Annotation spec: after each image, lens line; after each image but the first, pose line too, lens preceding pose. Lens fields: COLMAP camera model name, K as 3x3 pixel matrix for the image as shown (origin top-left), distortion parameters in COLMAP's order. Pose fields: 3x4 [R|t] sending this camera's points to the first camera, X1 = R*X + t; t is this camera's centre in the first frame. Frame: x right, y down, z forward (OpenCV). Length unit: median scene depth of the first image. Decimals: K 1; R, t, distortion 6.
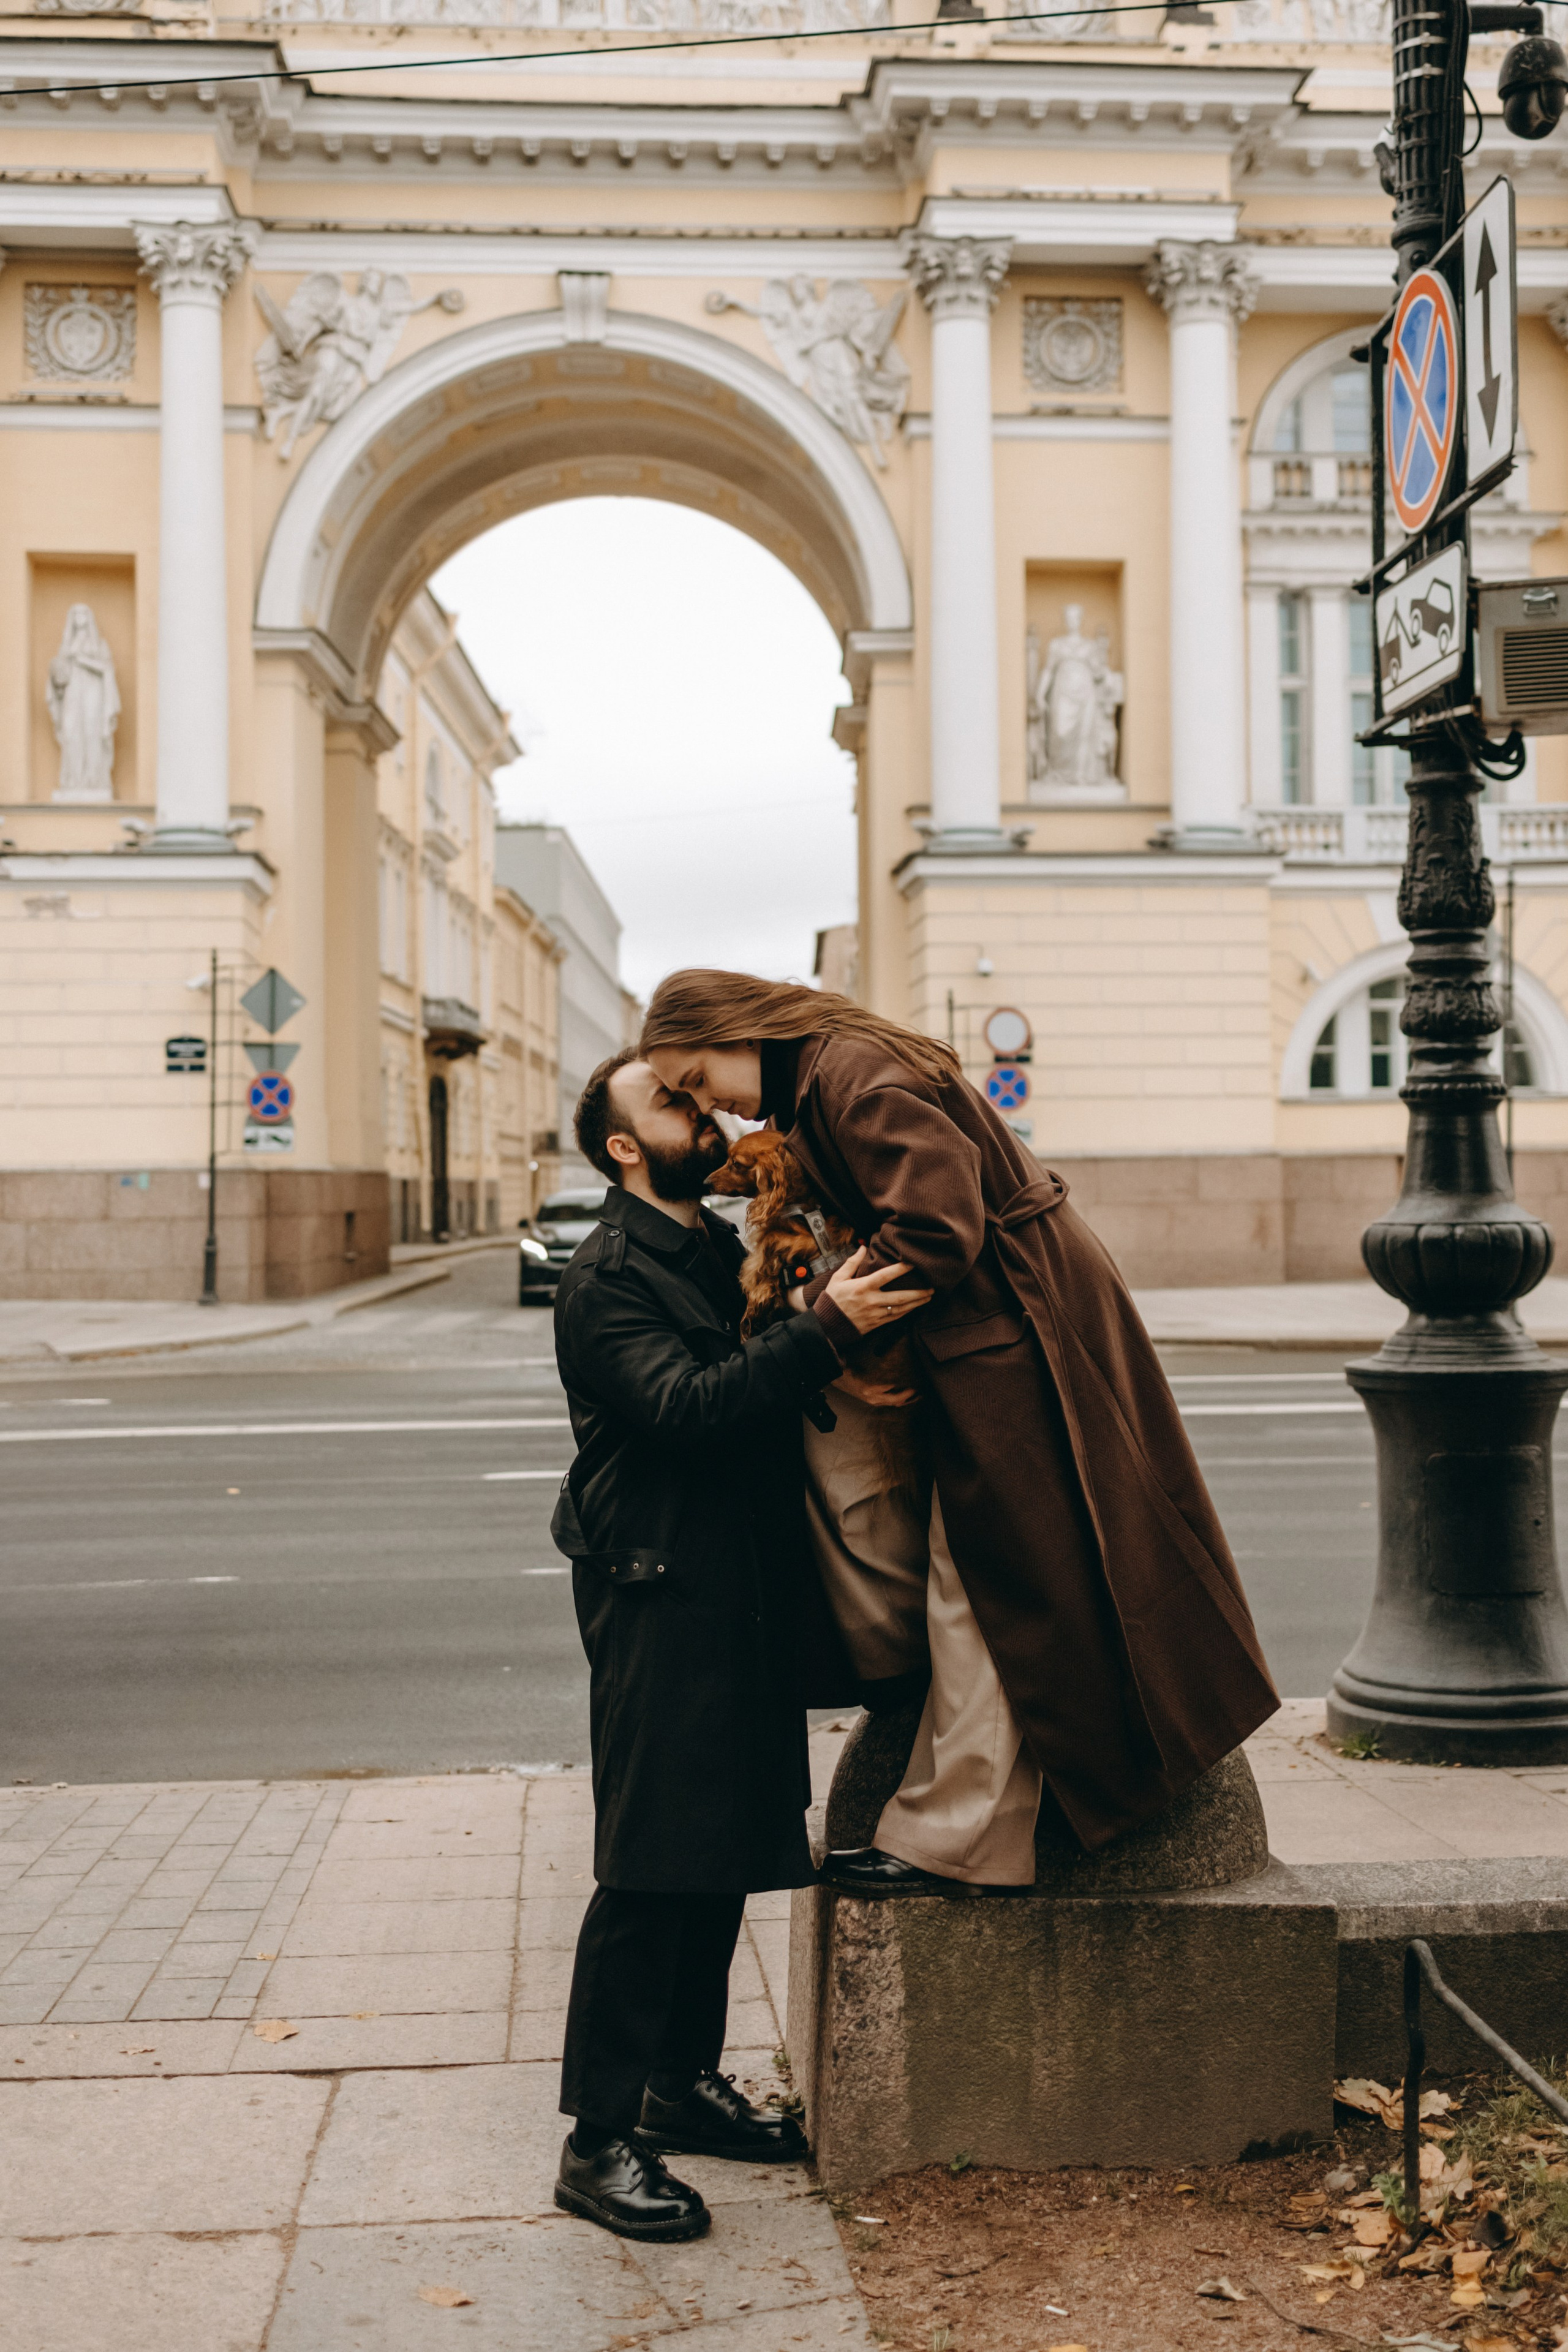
lens RADIAL K [[2767.3, 0, 826.4], [0, 2767.3, 1061.6], [0, 0, 1]] dist [0.005783, 0.000000]
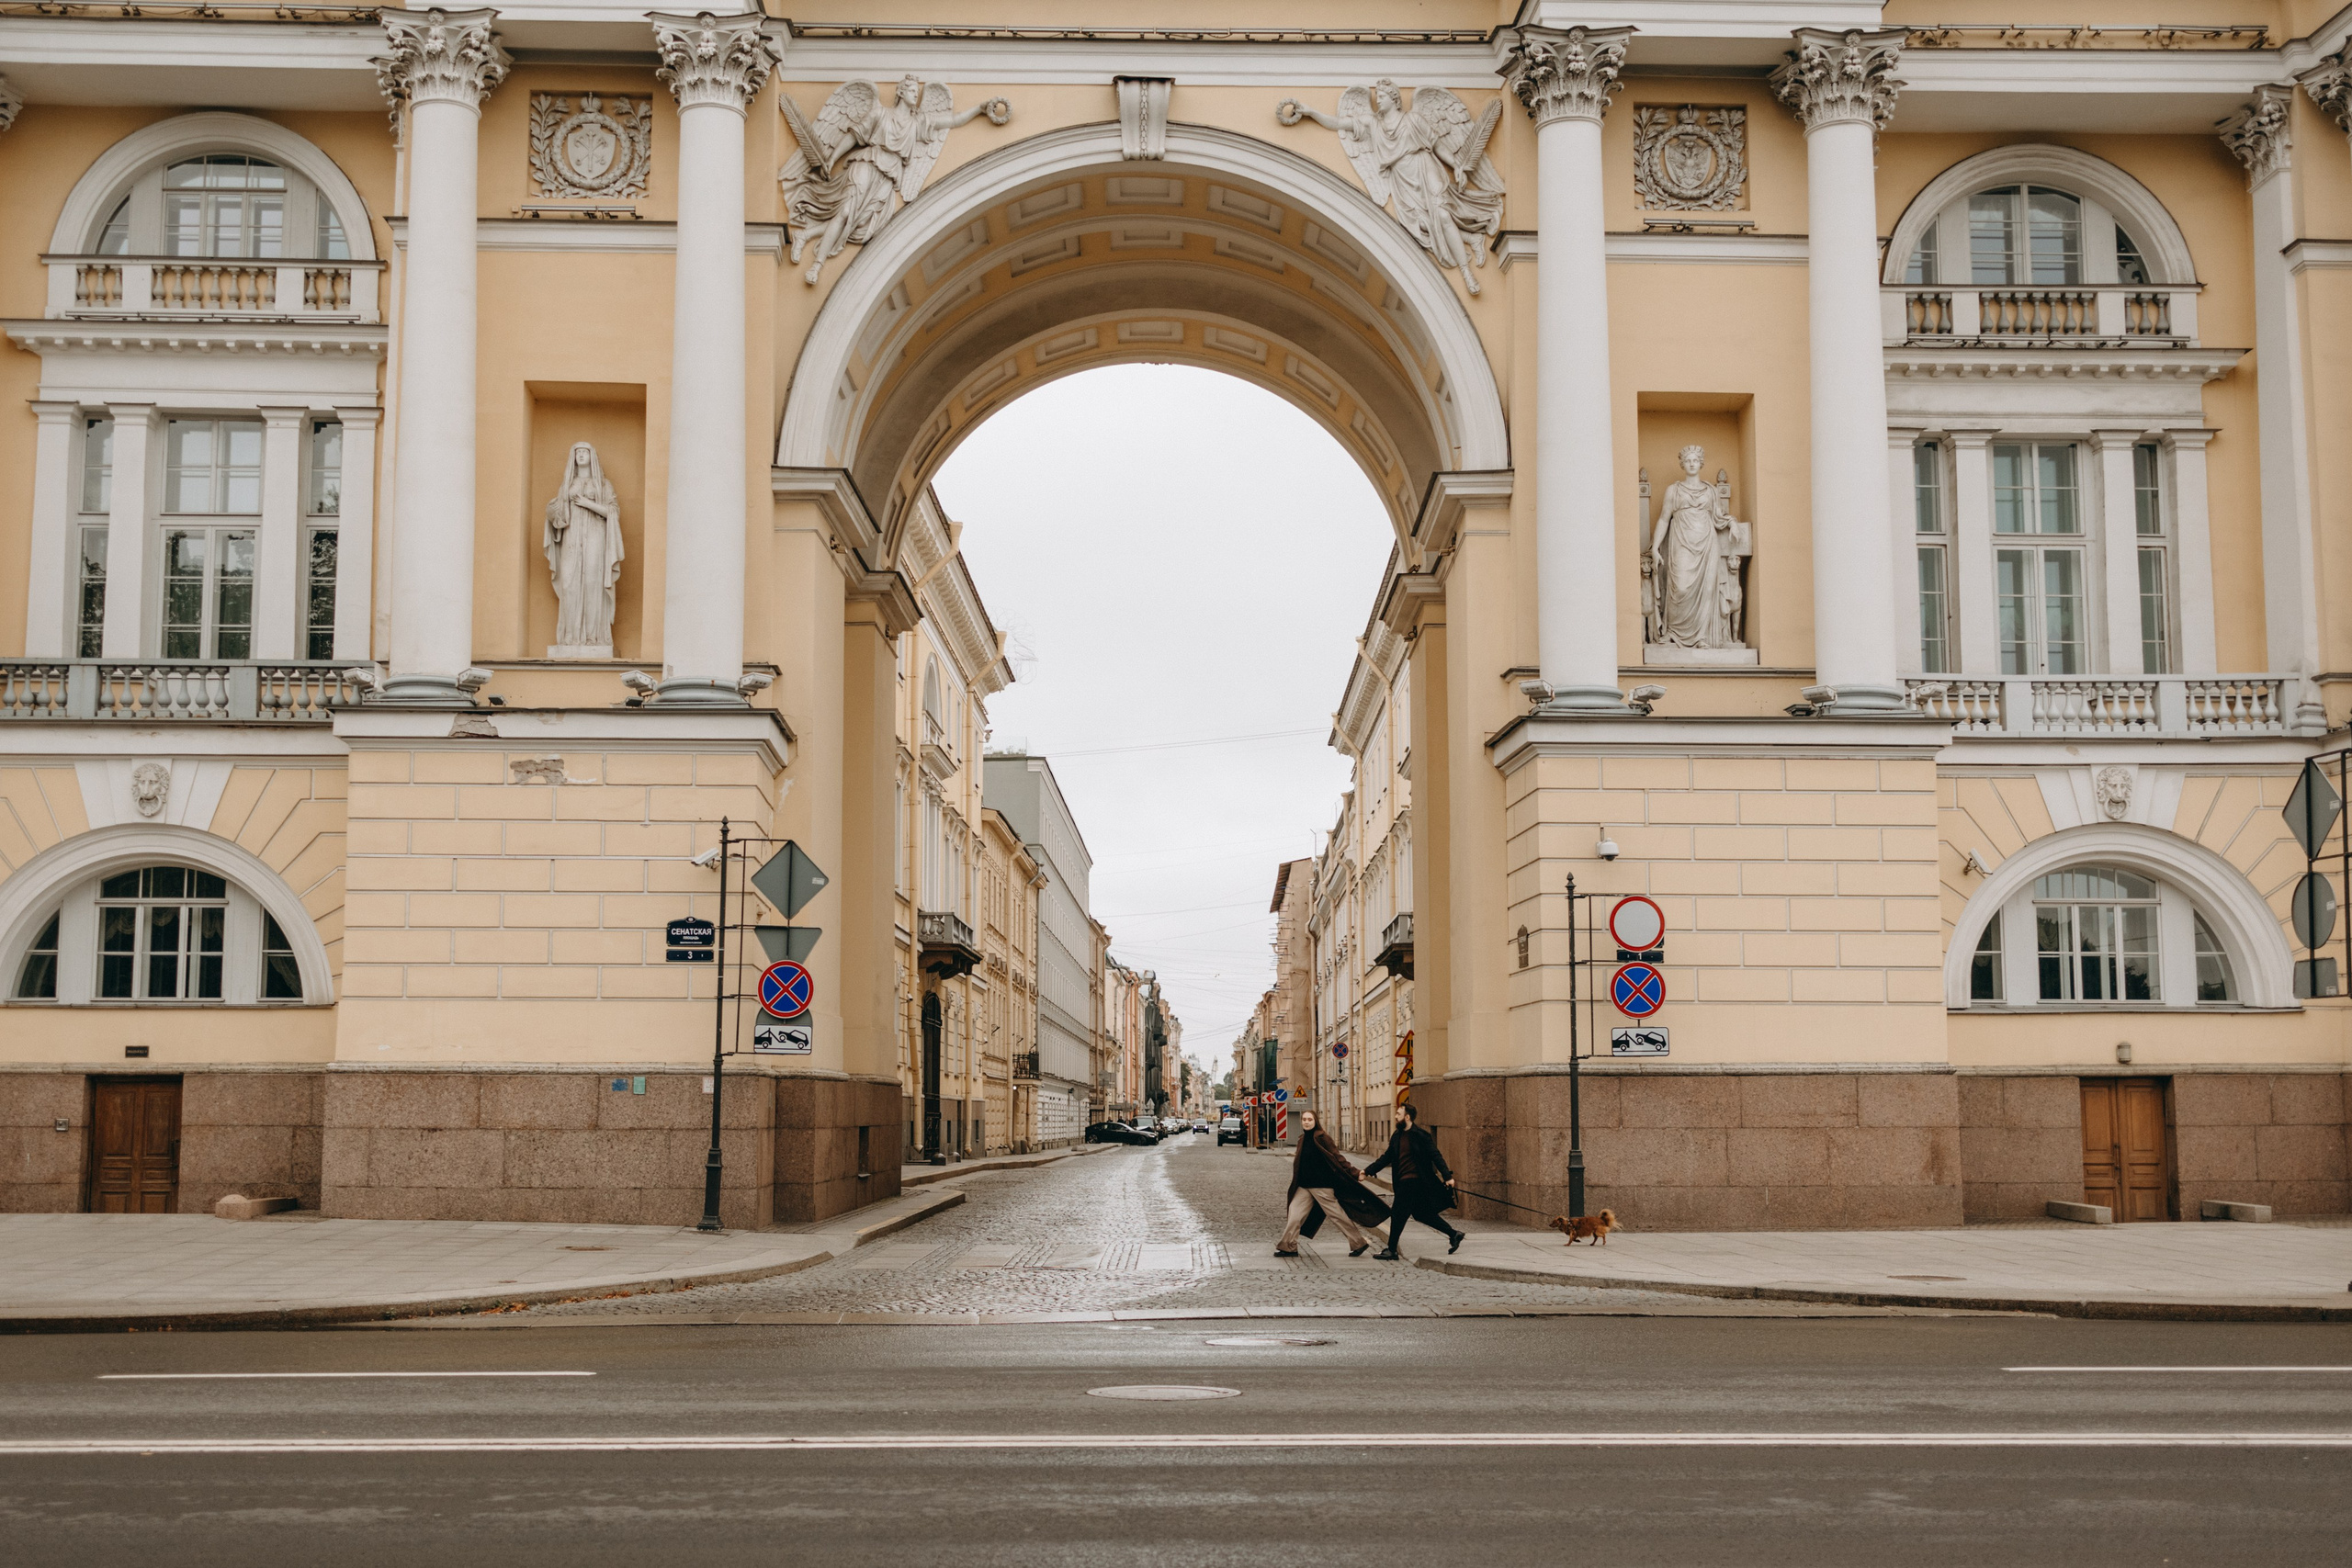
lens RADIAL K [[2539.2, 0, 1105.0], [0, 2539.2, 831.7], [0, 0, 1]] dist [0.007074, 0.000000]
pose [[0.998299, 0.006859, -0.057902, -0.050963], [-0.010711, 0.997730, -0.066482, 0.014025], [0.057315, 0.066989, 0.996106, 0.193433]]
